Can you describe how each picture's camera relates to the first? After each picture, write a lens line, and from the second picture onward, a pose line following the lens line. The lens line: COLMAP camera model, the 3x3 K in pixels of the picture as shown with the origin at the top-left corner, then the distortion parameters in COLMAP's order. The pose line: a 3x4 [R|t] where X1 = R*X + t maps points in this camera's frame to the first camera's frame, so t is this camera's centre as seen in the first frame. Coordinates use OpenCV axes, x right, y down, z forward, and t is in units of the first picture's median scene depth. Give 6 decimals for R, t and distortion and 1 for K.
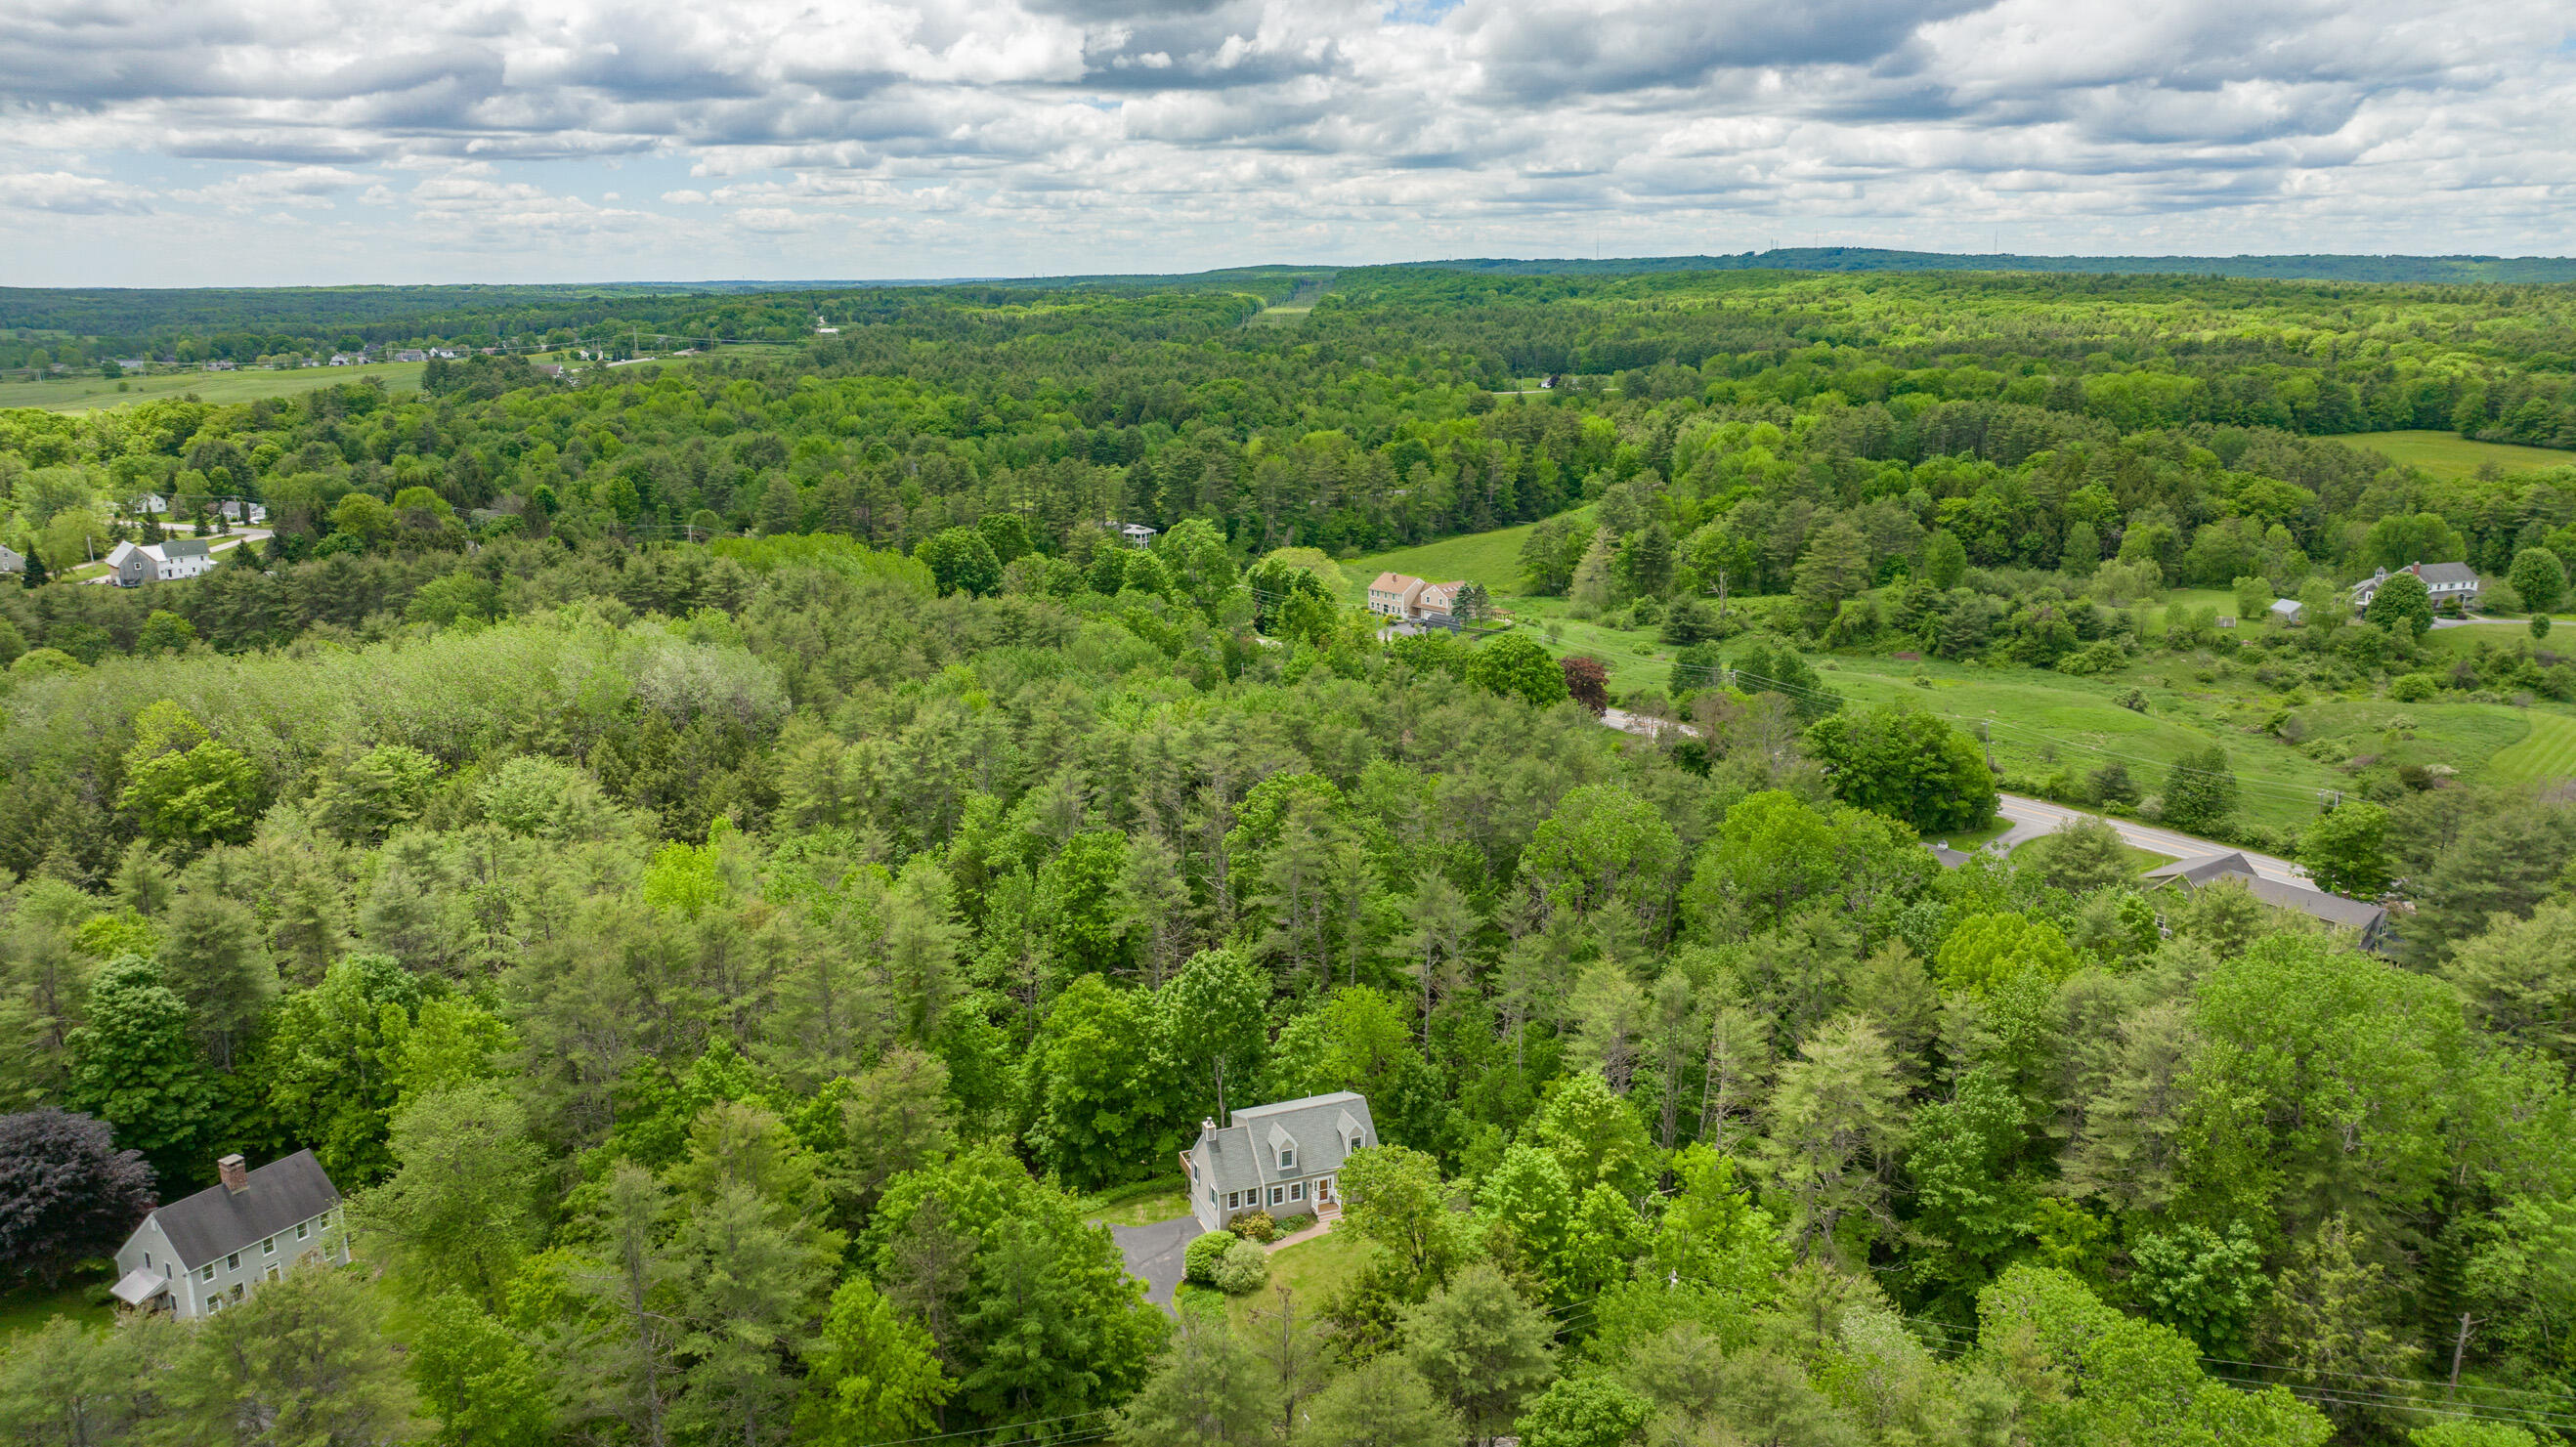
lens RADIAL K [[1823.0, 0, 1295.1], [0, 1823.0, 737.6], [0, 0, 1]] dist [-0.038529, 0.043418]
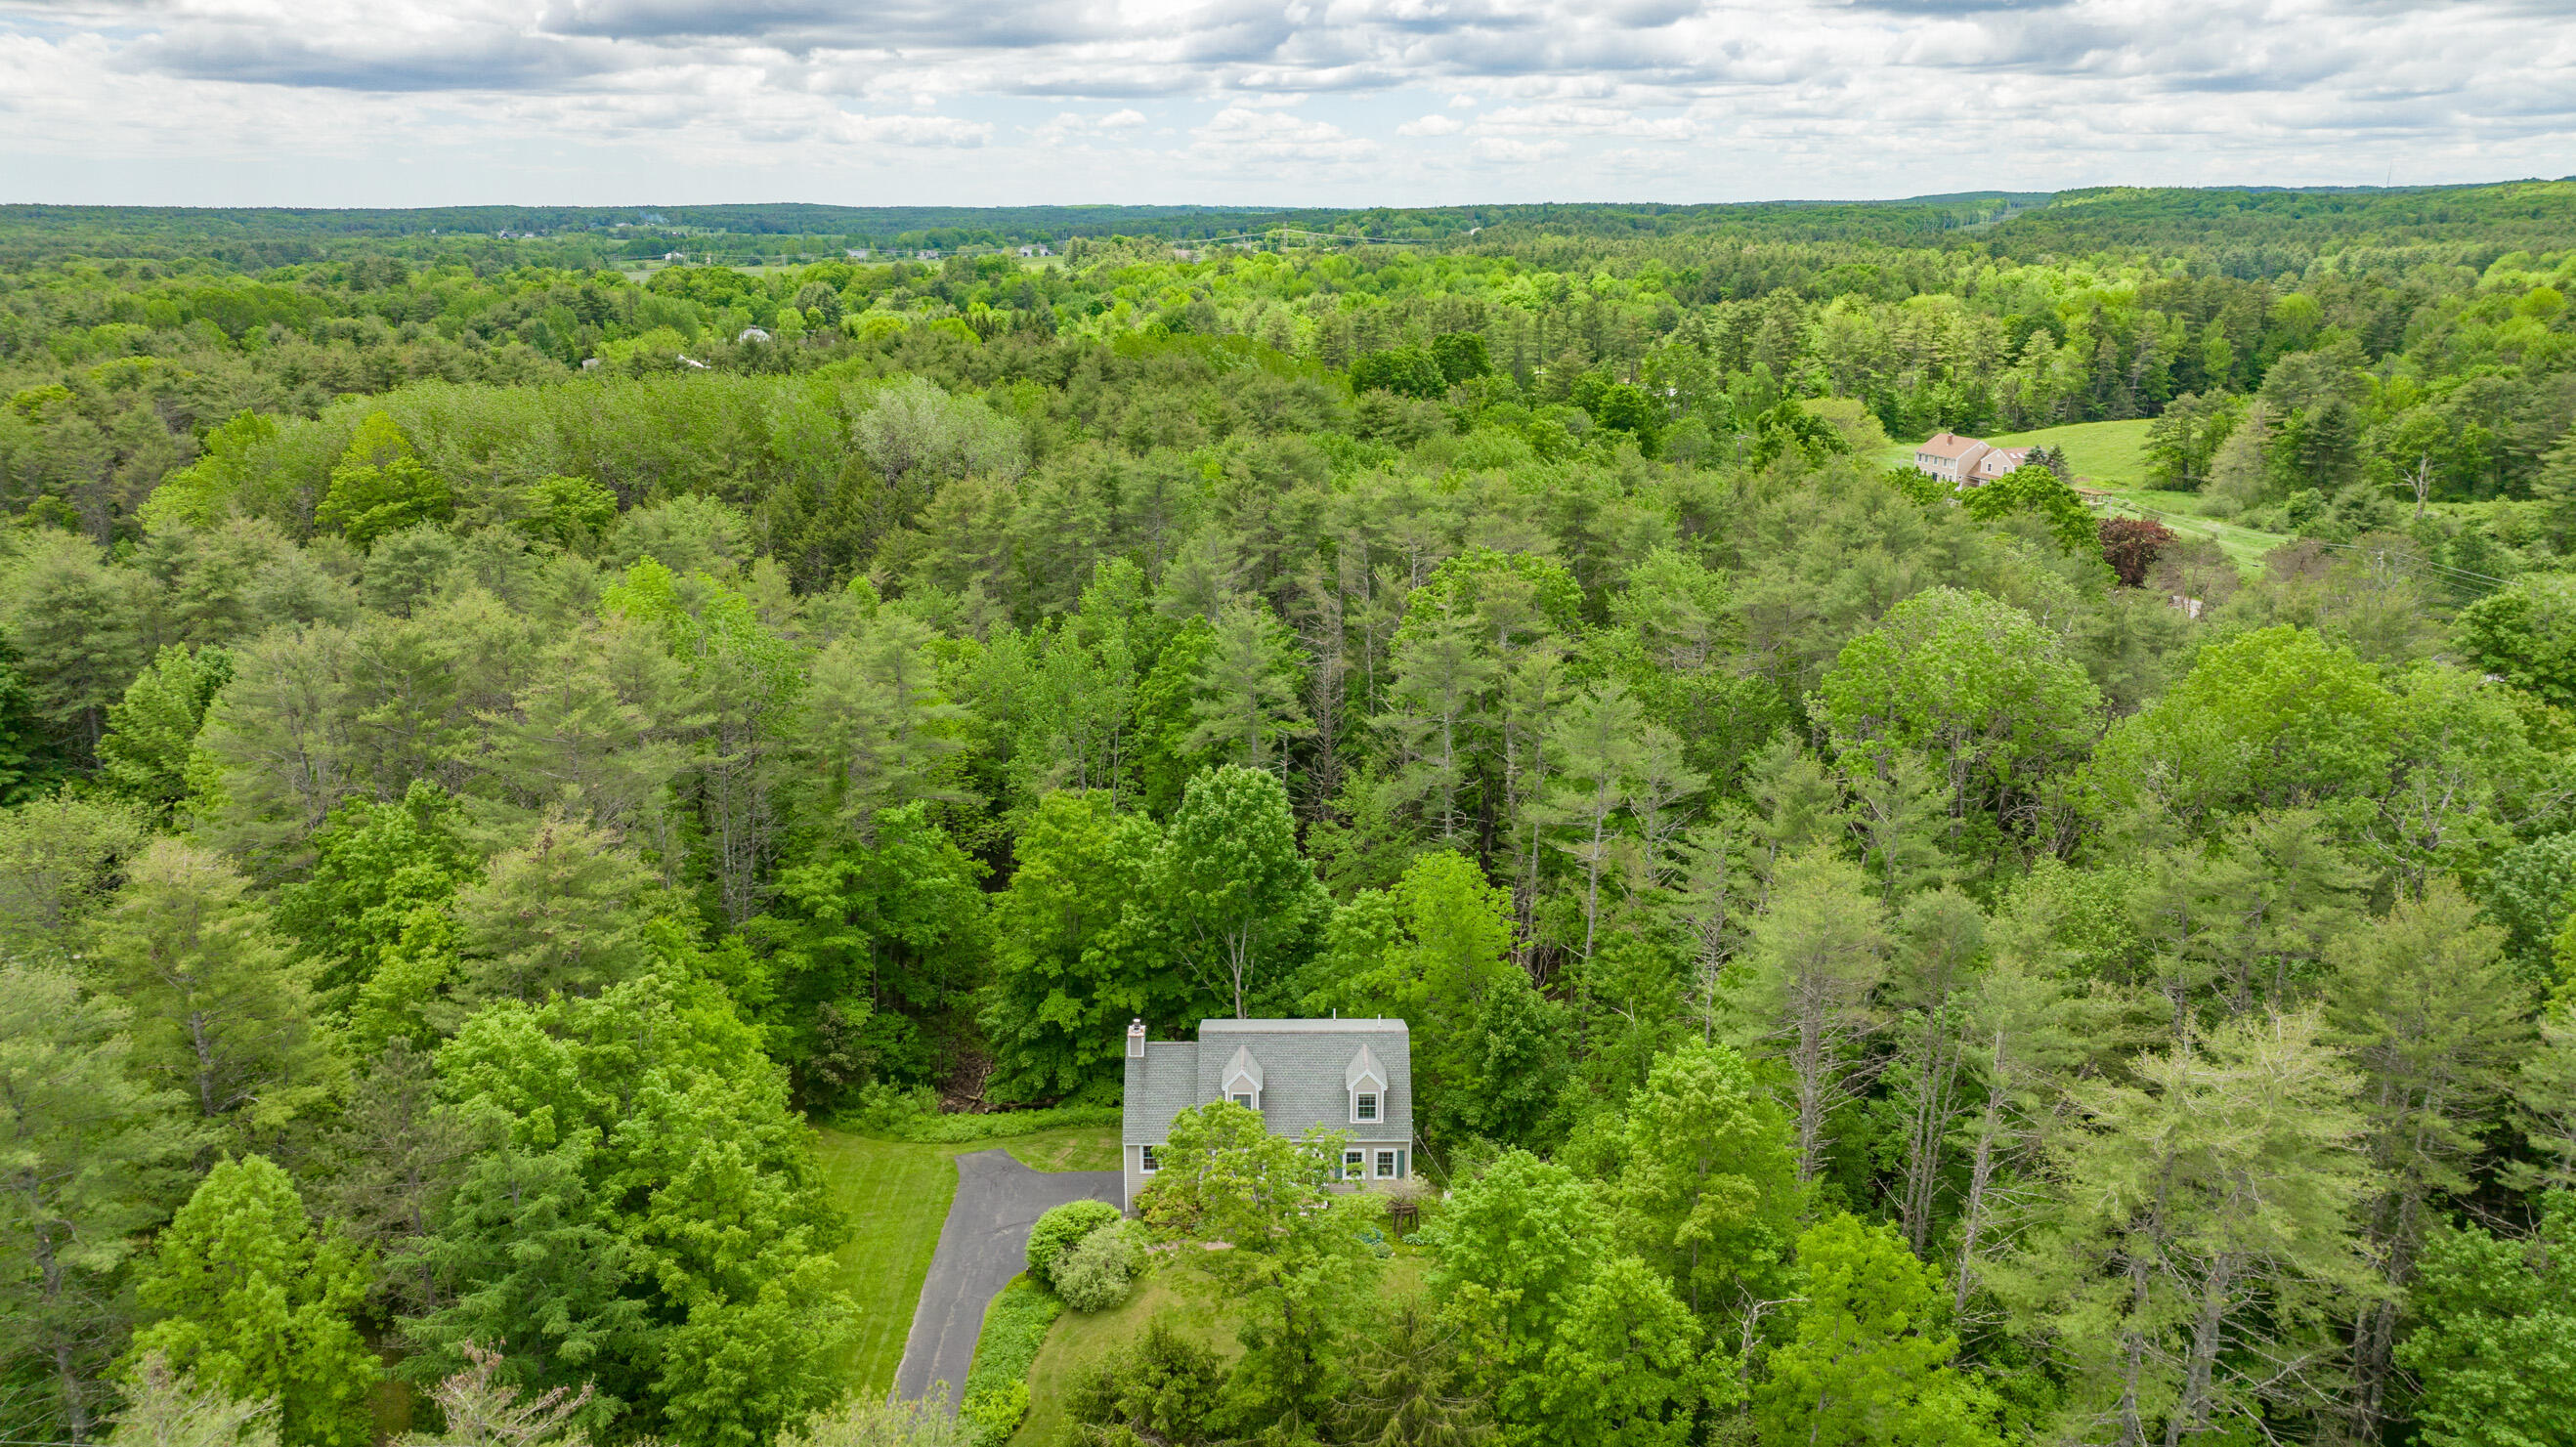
lens RADIAL K [[1823.0, 0, 1288.8], [0, 1823.0, 726.7], [0, 0, 1]] dist [-0.038529, 0.043418]
pose [[0.932033, 0.104200, -0.347068, 0.184012], [-0.094169, 0.994507, 0.045692, 0.069005], [0.349923, -0.009904, 0.936726, 0.394968]]
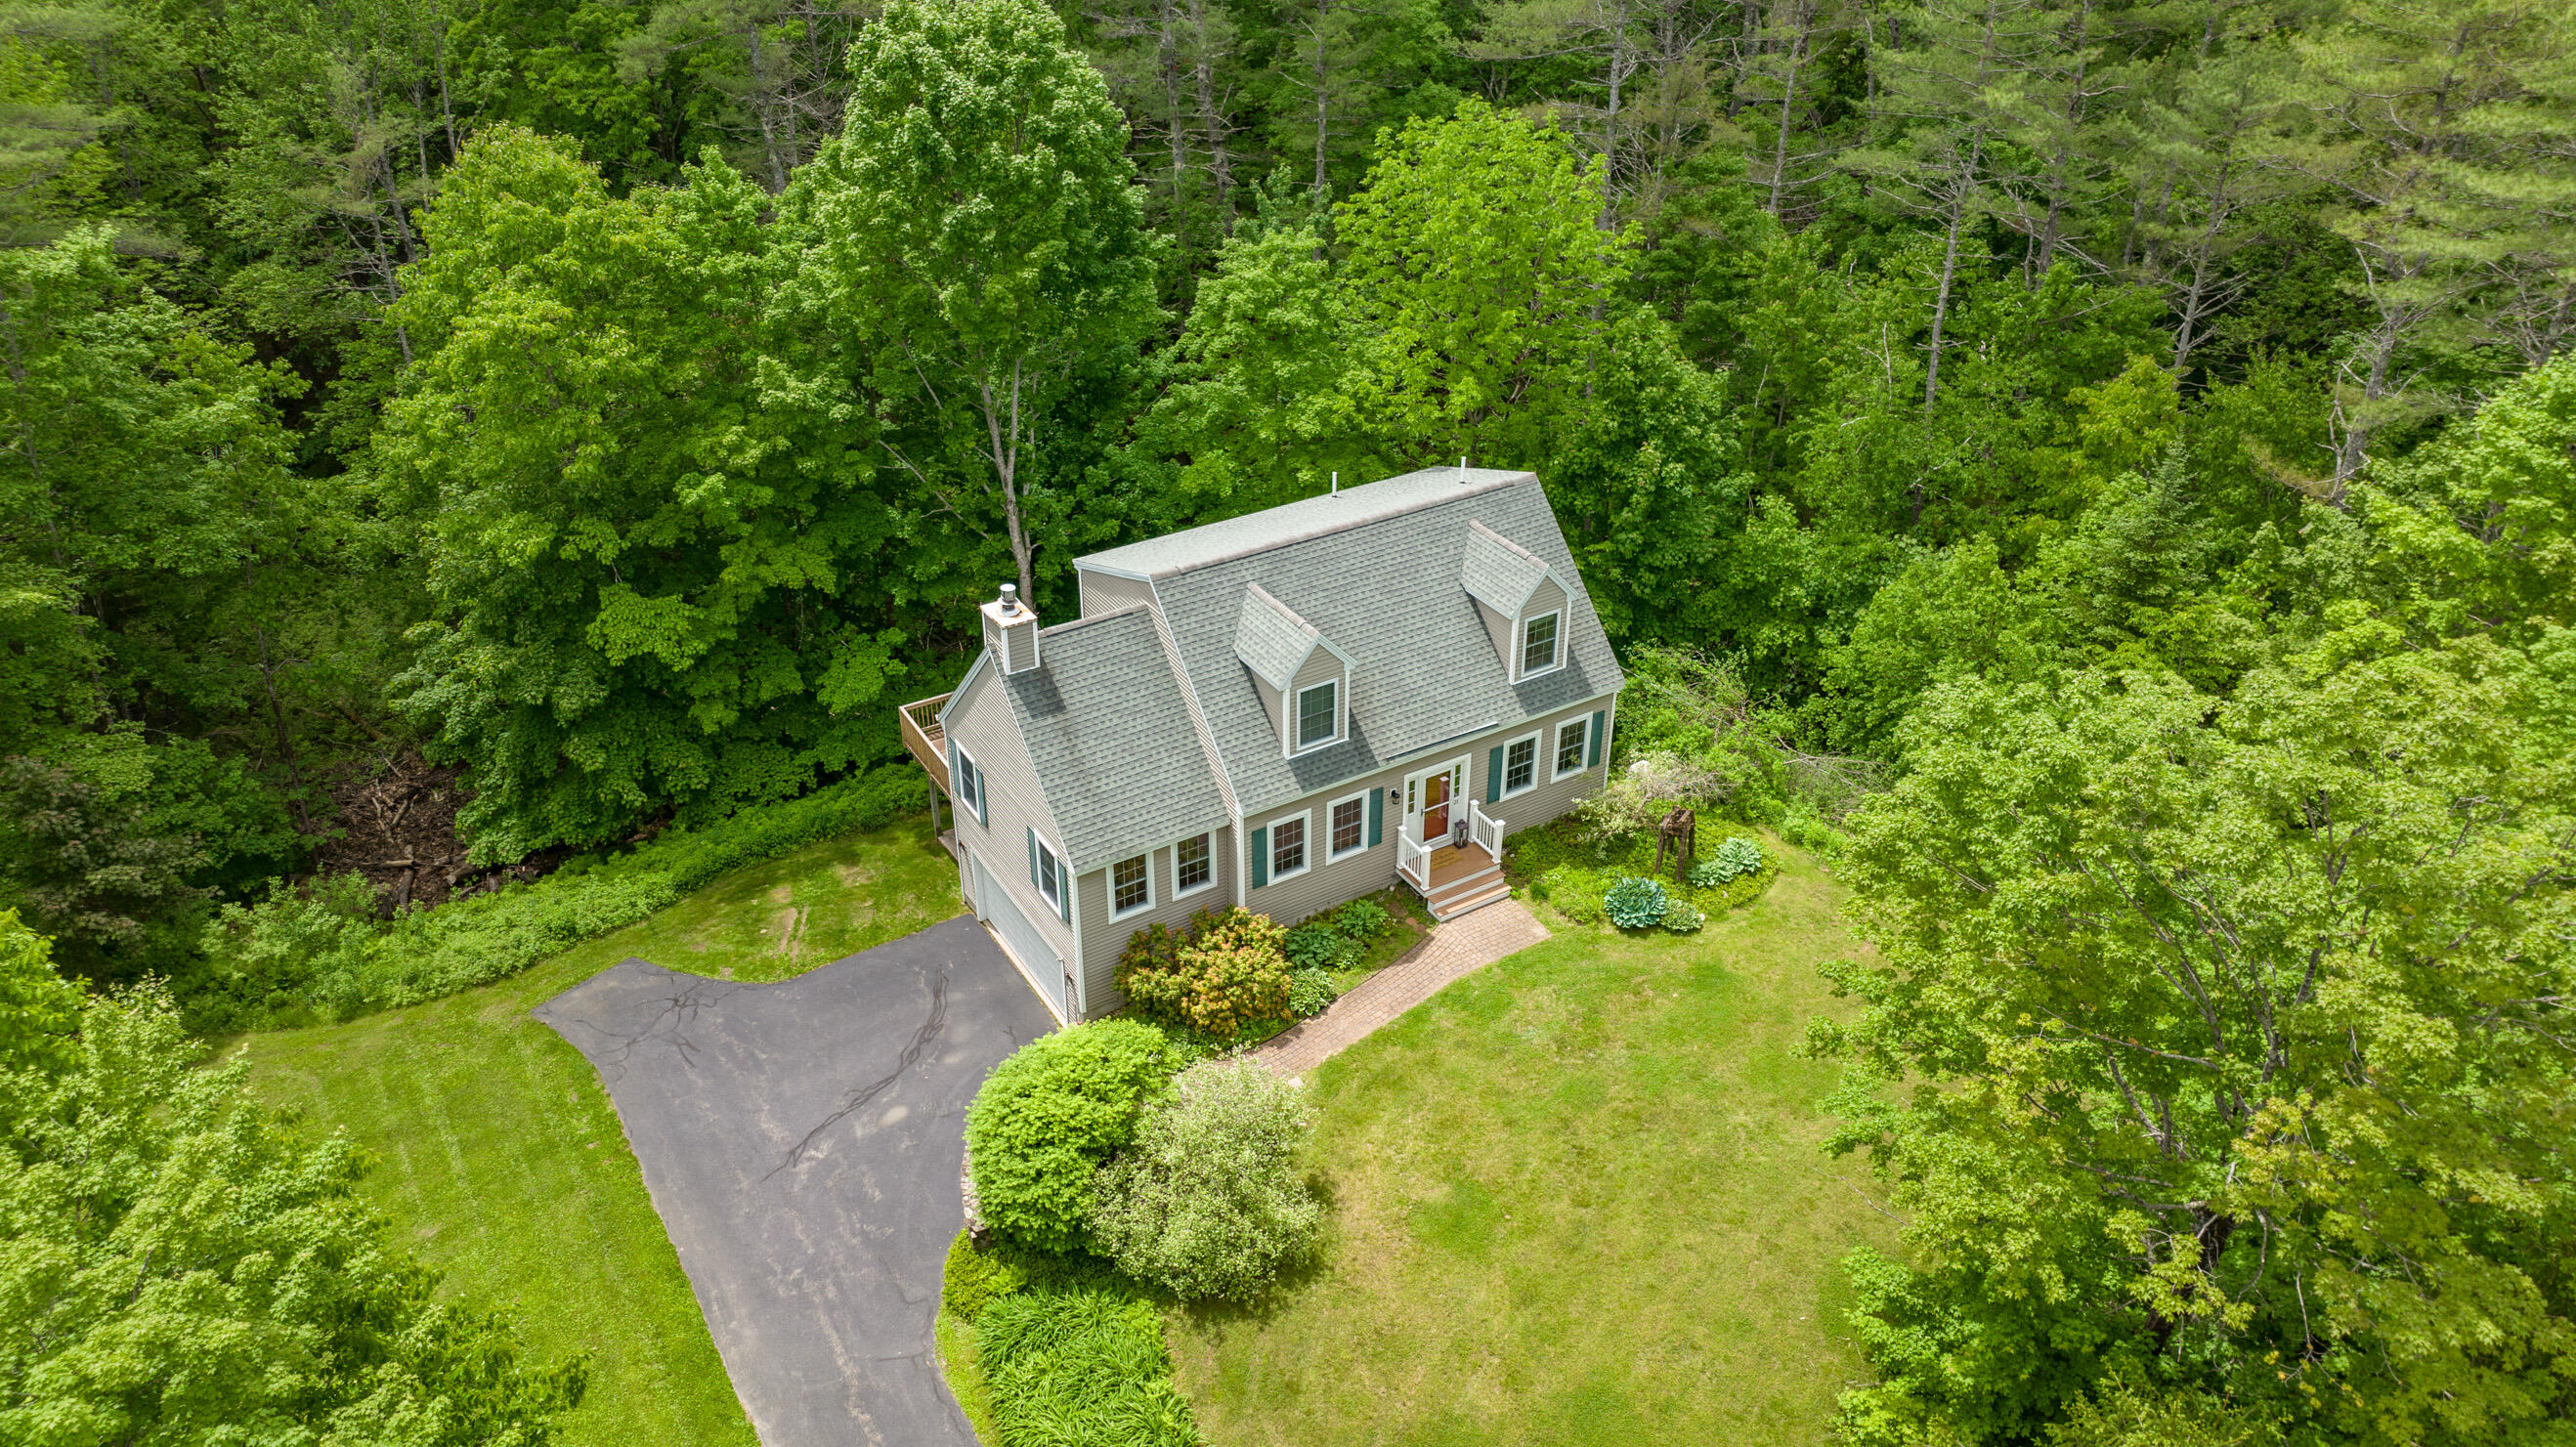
lens RADIAL K [[1823.0, 0, 1295.4], [0, 1823.0, 729.3], [0, 0, 1]] dist [-0.038529, 0.043418]
pose [[0.984177, -0.085797, 0.155031, -0.043884], [0.037089, 0.955319, 0.293240, 0.139047], [-0.173264, -0.282850, 0.943385, 0.669677]]
